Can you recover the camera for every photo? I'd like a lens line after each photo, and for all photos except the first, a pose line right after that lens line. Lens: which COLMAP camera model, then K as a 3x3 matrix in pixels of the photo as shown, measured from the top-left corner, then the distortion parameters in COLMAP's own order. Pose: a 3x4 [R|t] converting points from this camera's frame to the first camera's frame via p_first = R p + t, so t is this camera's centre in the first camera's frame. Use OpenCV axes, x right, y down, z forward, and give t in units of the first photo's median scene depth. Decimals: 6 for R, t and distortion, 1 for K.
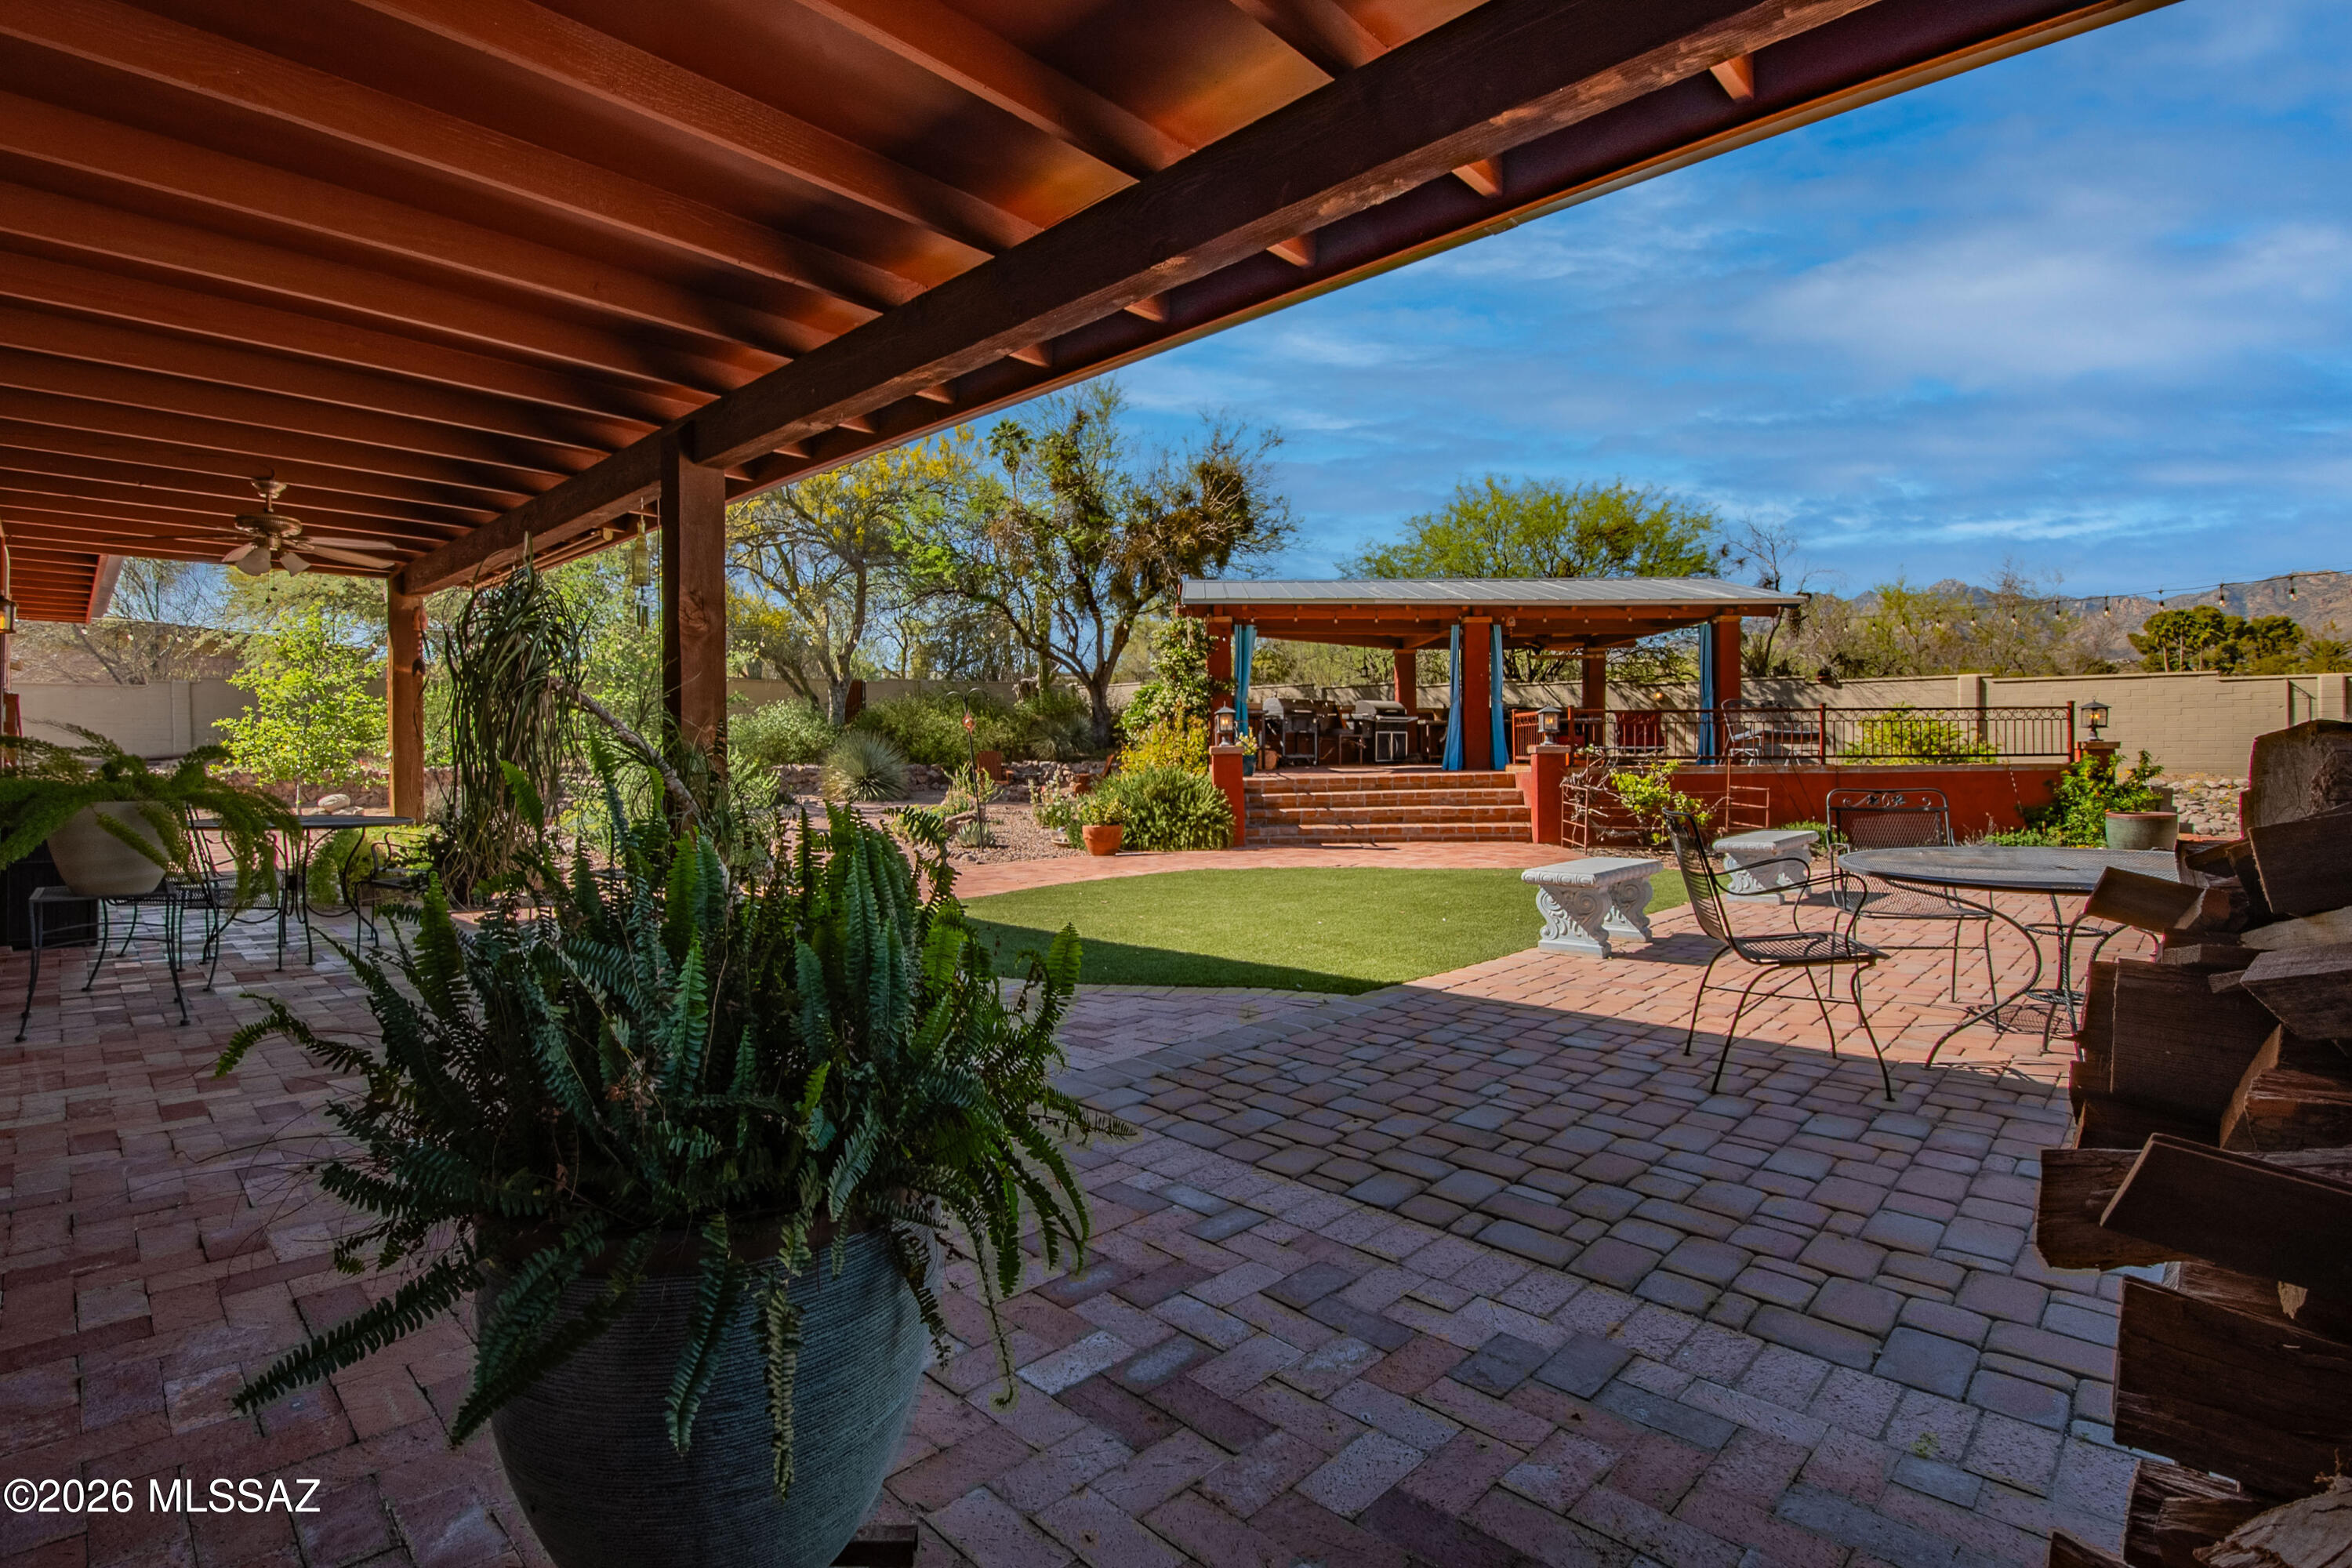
lens RADIAL K [[1101.4, 0, 1173.6], [0, 1101.4, 755.1], [0, 0, 1]] dist [0.001723, -0.020099]
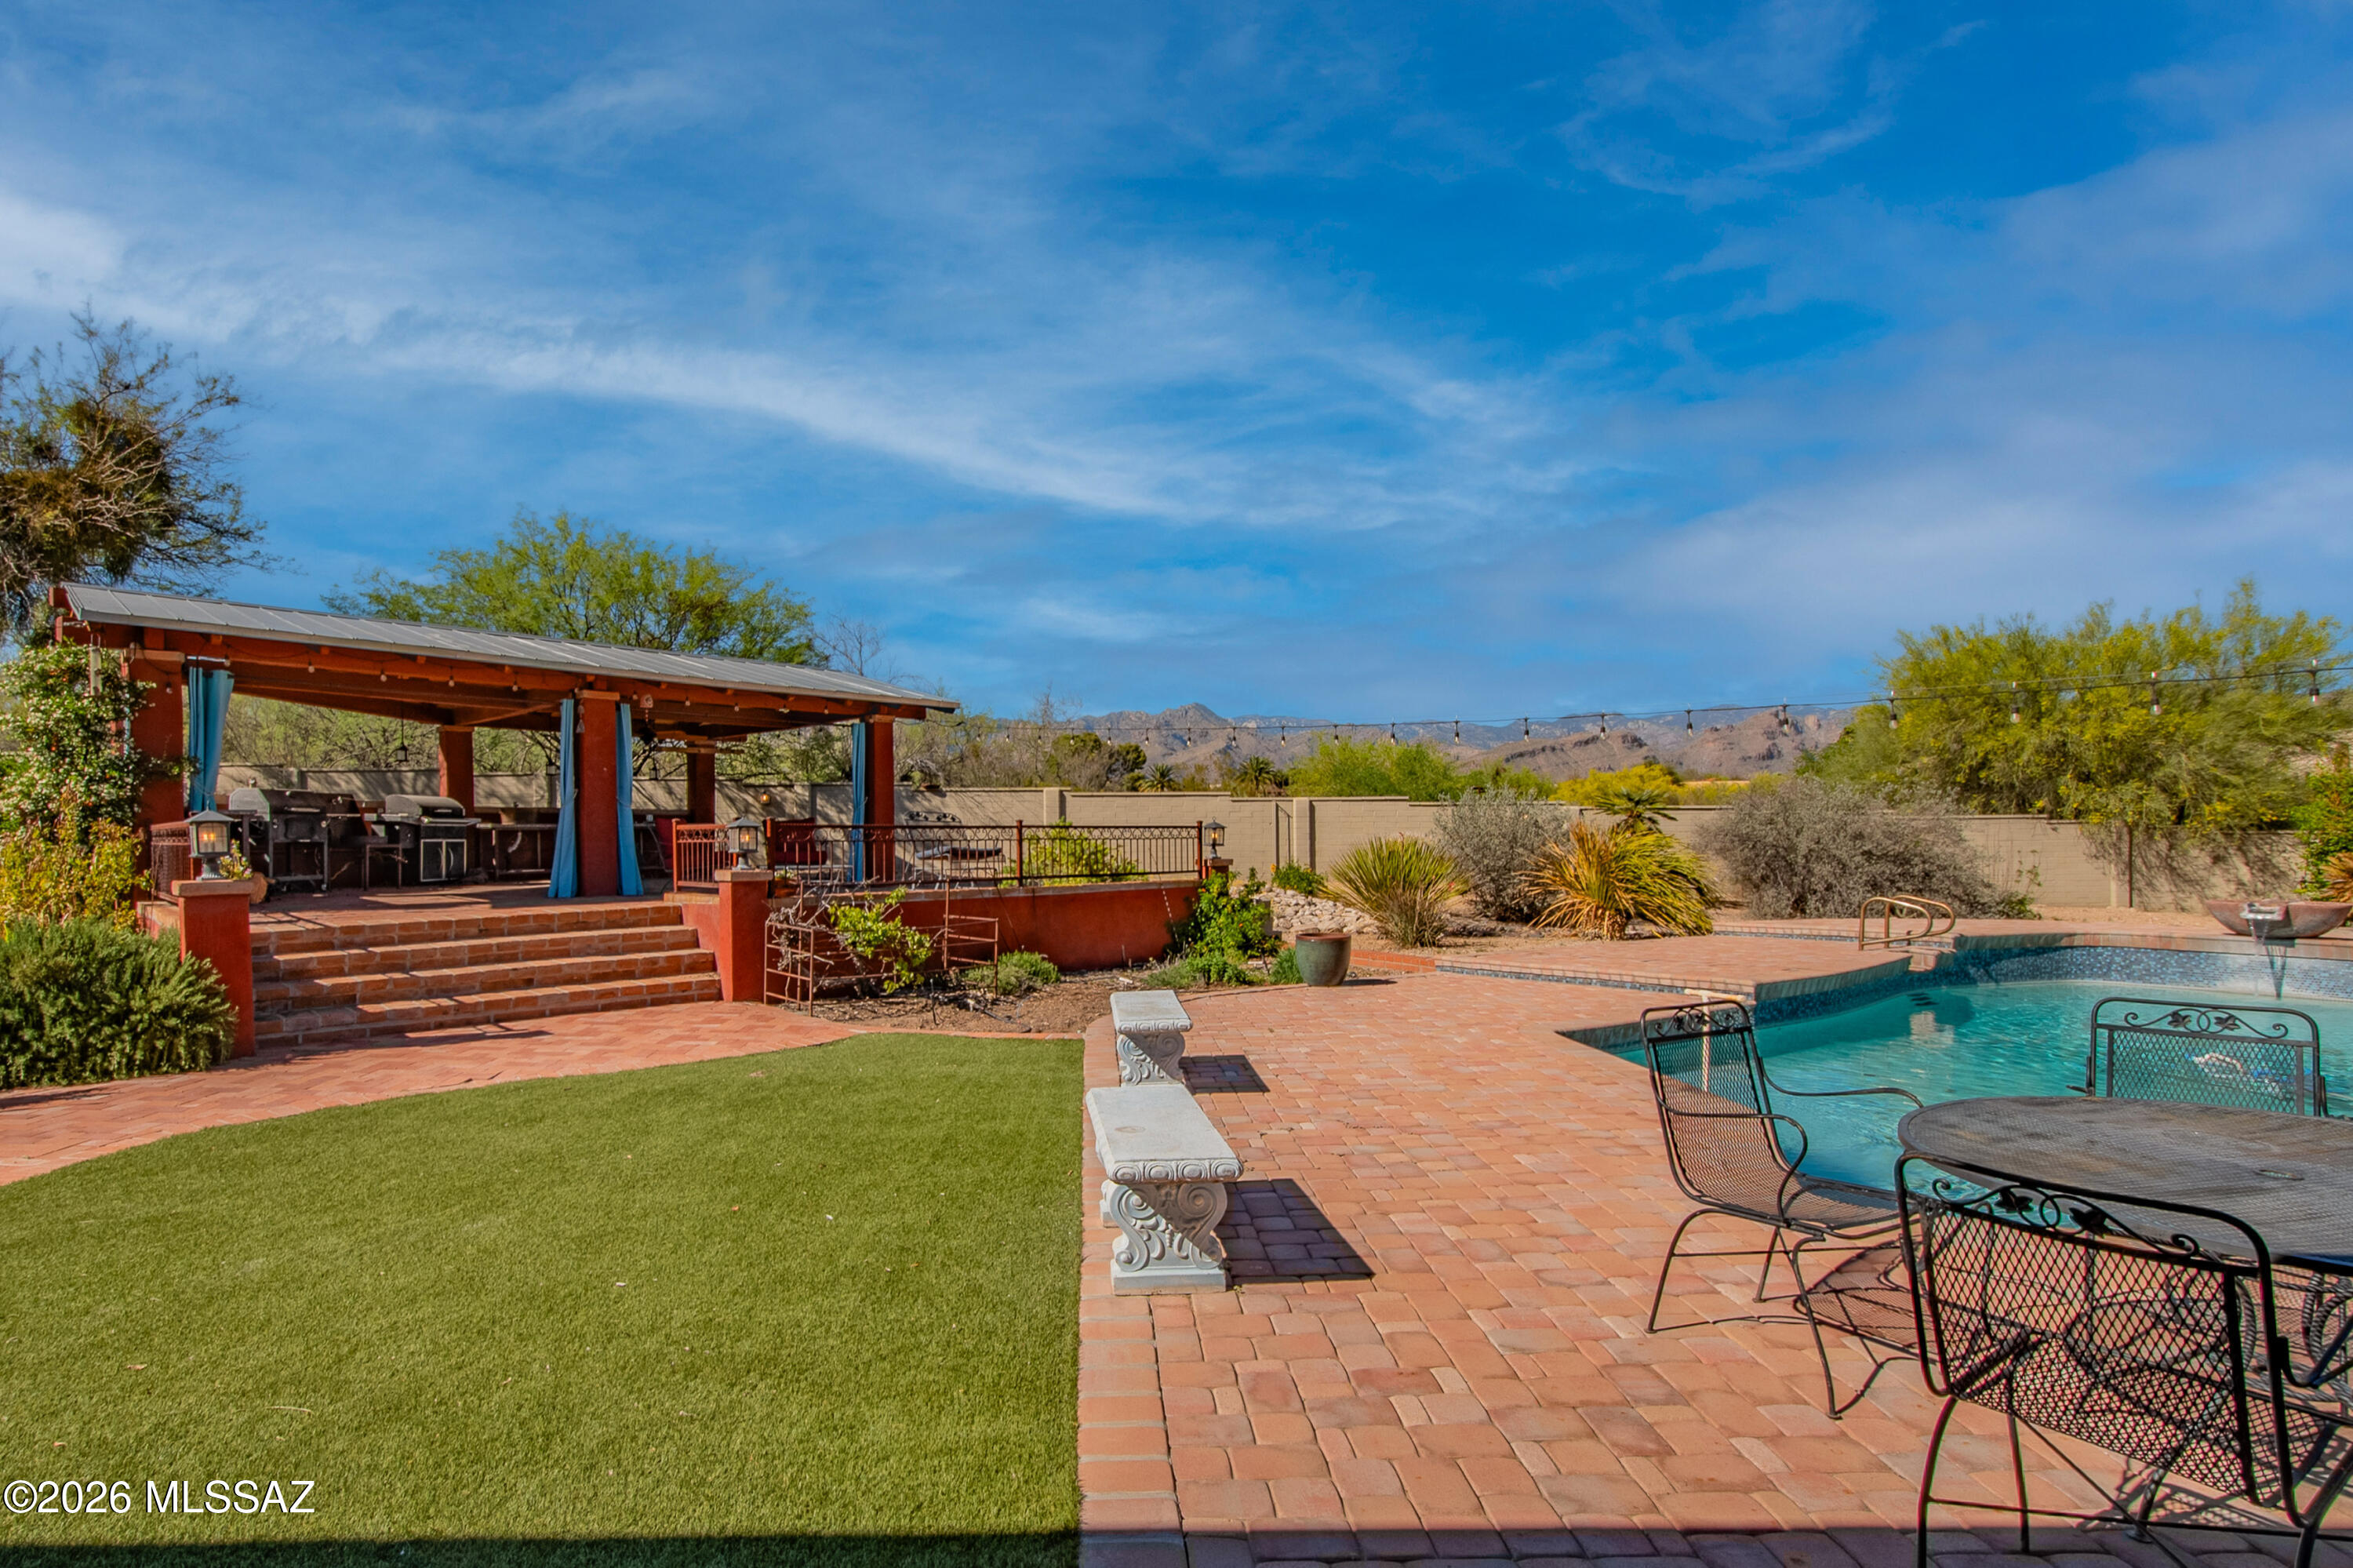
lens RADIAL K [[1155.7, 0, 1075.1], [0, 1155.7, 849.5], [0, 0, 1]] dist [0.007479, -0.000409]
pose [[0.722194, -0.003505, 0.691681, -0.033077], [0.002752, 0.999994, 0.002193, -0.018234], [-0.691685, 0.000320, 0.722200, 0.202420]]
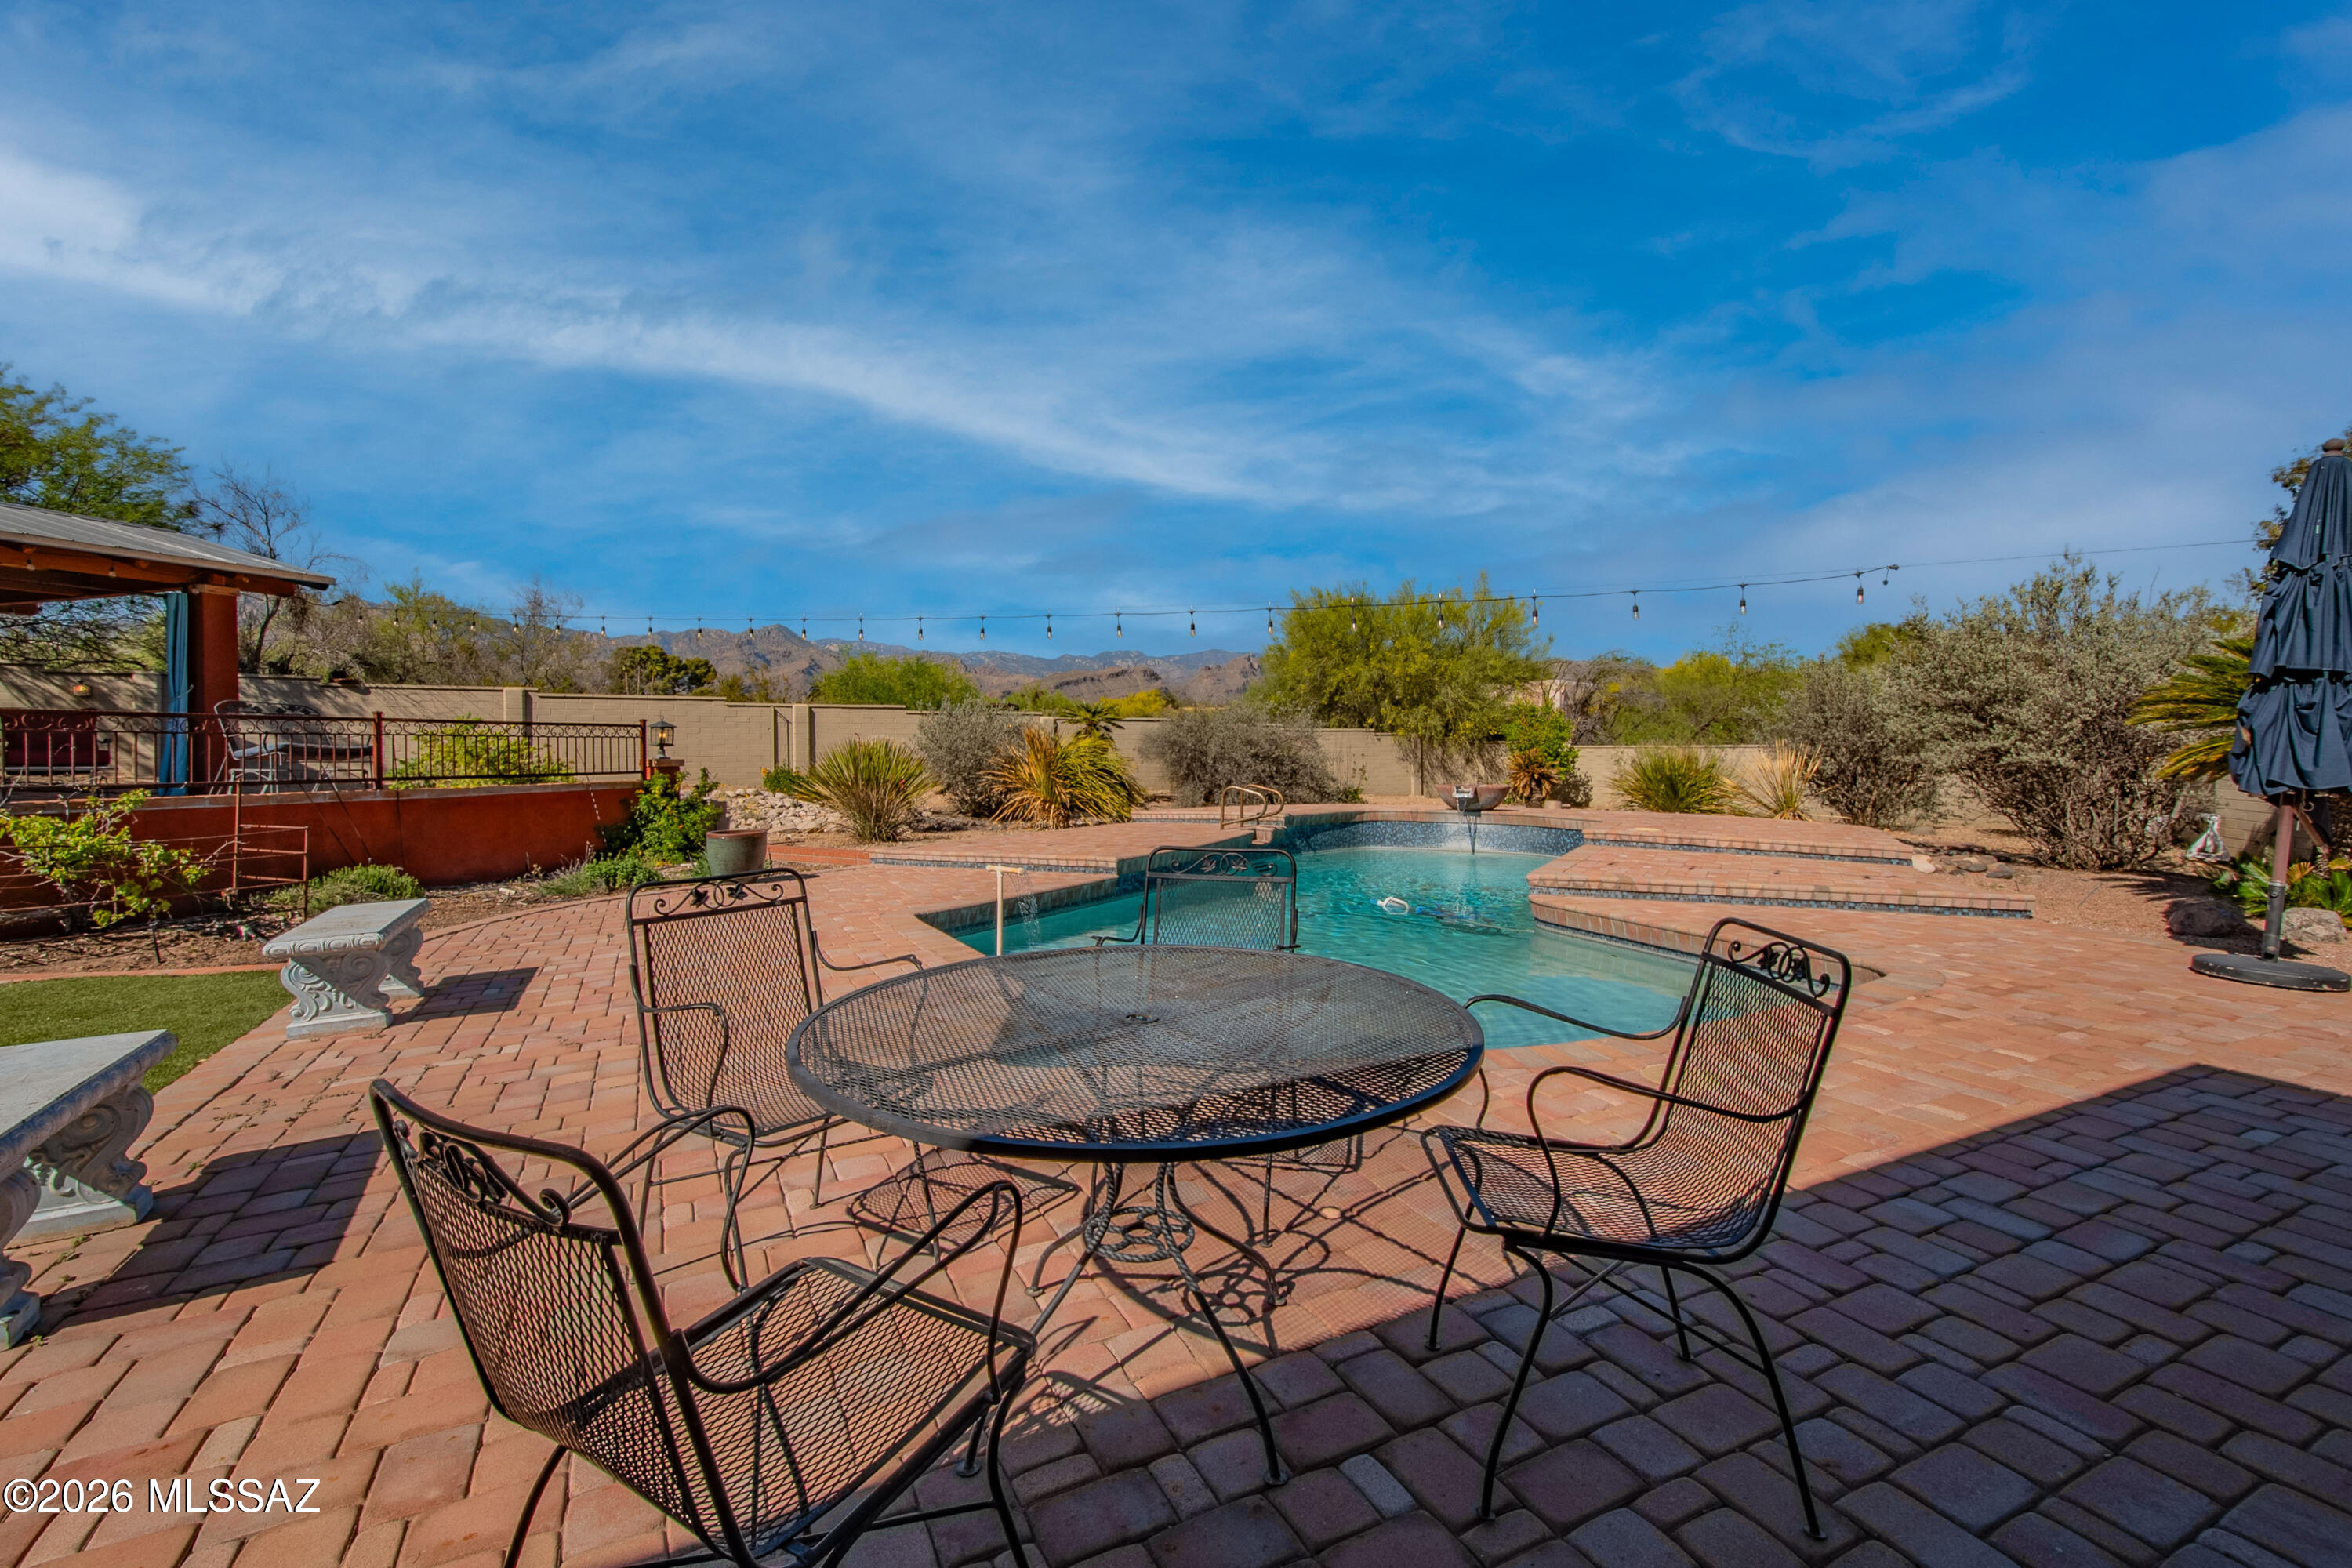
lens RADIAL K [[1025.8, 0, 1178.5], [0, 1025.8, 759.2], [0, 0, 1]] dist [0.005880, 0.000180]
pose [[0.325946, -0.002548, 0.945385, 0.059083], [0.005347, 0.999985, 0.000852, -0.007984], [-0.945373, 0.004777, 0.325955, 0.161673]]
